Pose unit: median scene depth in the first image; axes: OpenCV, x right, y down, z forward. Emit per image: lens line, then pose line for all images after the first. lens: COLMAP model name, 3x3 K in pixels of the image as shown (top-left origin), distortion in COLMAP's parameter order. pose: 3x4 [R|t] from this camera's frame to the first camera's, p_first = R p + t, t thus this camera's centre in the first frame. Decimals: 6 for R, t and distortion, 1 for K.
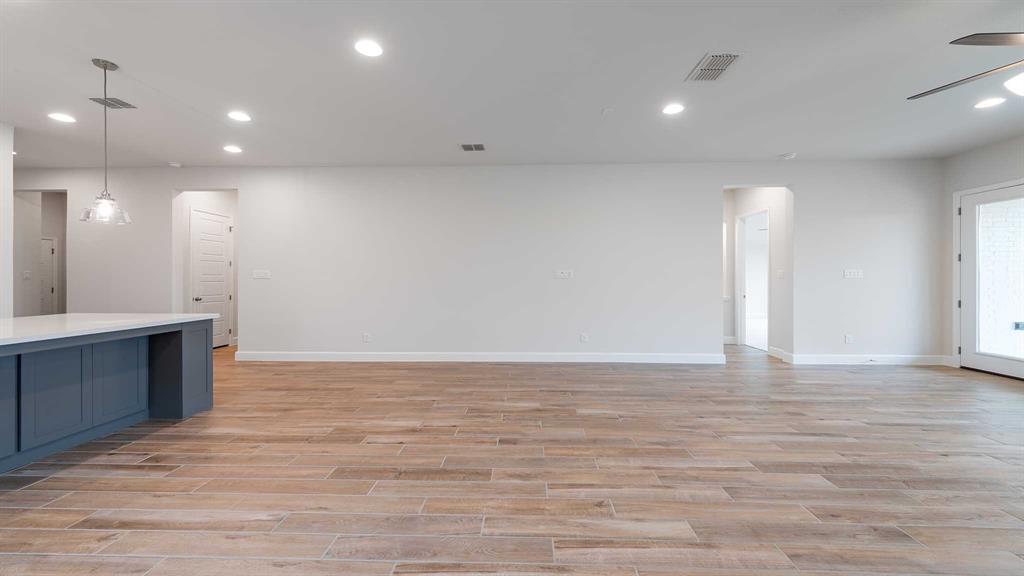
lens RADIAL K [[400.0, 0, 519.5], [0, 400.0, 281.6], [0, 0, 1]] dist [-0.001697, -0.000153]
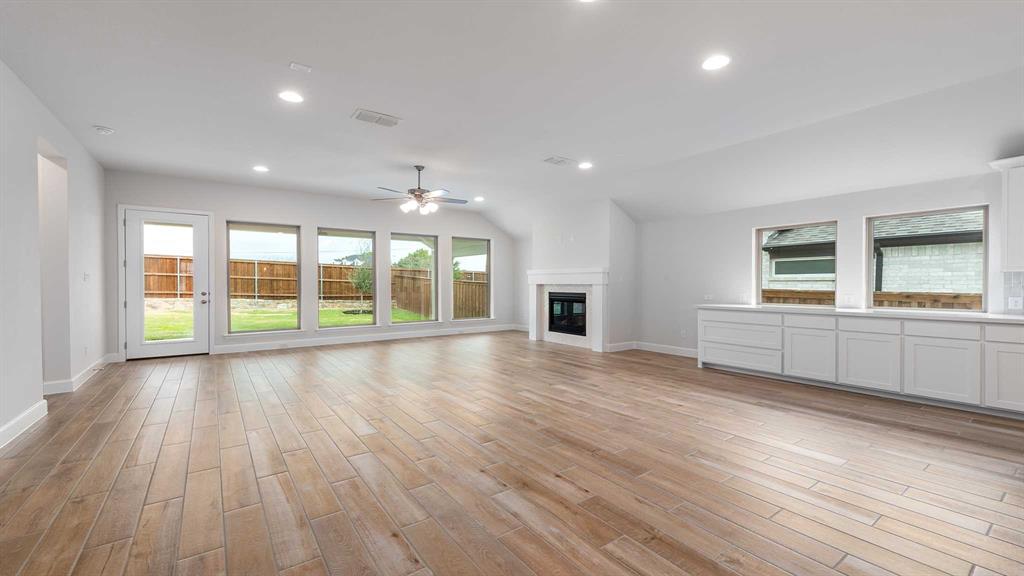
lens RADIAL K [[422.9, 0, 505.9], [0, 422.9, 285.8], [0, 0, 1]] dist [0.001559, 0.000083]
pose [[-0.587623, -0.006026, 0.809112, -0.877986], [0.006227, 0.999909, 0.011969, -0.007663], [-0.809111, 0.012072, -0.587532, 1.485244]]
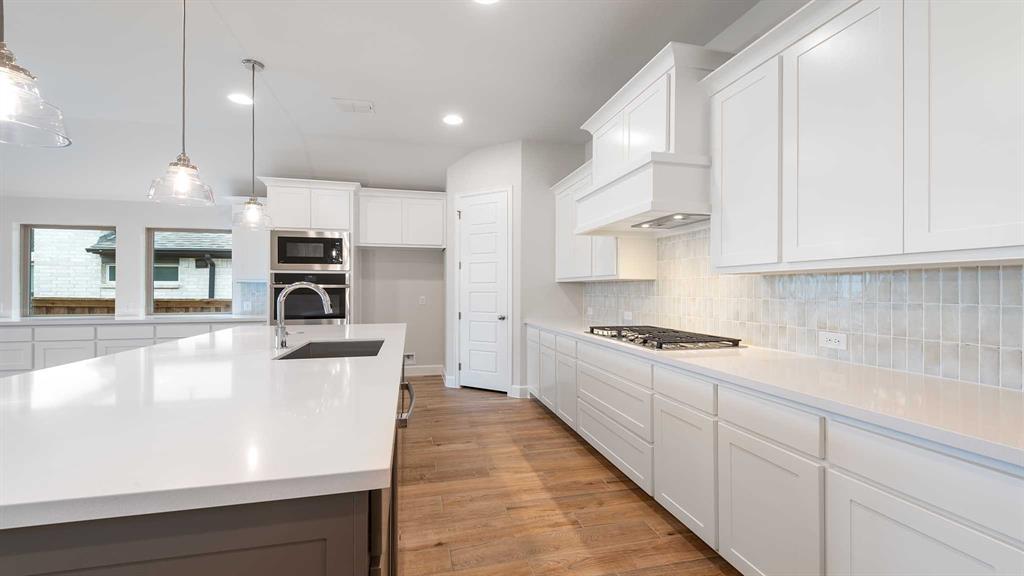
lens RADIAL K [[449.4, 0, 516.3], [0, 449.4, 288.1], [0, 0, 1]] dist [-0.000072, 0.000146]
pose [[-0.970696, -0.004266, -0.240273, -1.321498], [-0.004580, 0.999989, 0.000750, -0.009418], [0.240267, 0.001829, -0.970705, 1.494495]]
